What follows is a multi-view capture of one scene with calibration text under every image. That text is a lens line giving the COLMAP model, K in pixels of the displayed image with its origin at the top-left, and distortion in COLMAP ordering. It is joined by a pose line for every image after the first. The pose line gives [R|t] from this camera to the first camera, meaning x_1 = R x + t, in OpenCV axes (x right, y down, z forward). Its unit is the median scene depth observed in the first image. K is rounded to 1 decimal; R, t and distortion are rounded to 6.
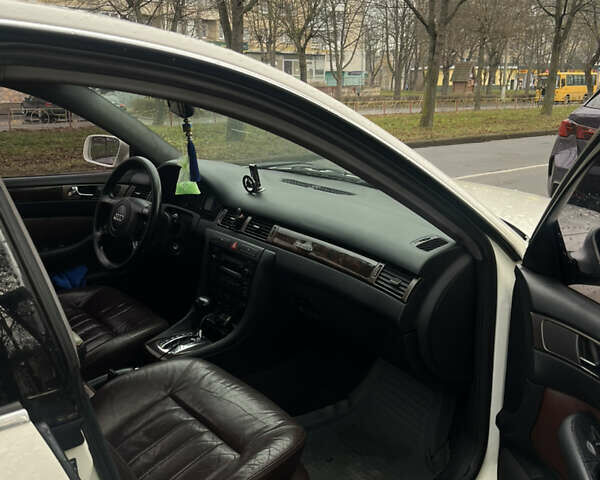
lens RADIAL K [[638.8, 0, 300.0], [0, 638.8, 240.0], [0, 0, 1]] dist [0.066965, -0.079772]
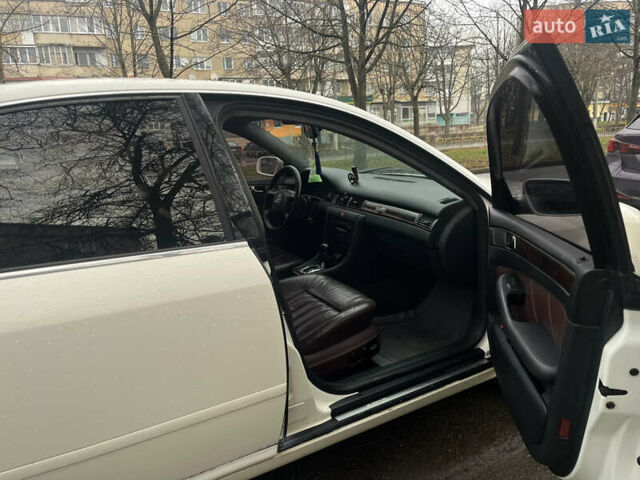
lens RADIAL K [[505.8, 0, 308.5], [0, 505.8, 237.5], [0, 0, 1]] dist [0.124121, -0.160950]
pose [[0.978910, -0.001627, -0.204285, 0.066800], [-0.004091, 0.999612, -0.027561, 0.086100], [0.204250, 0.027815, 0.978523, -0.268469]]
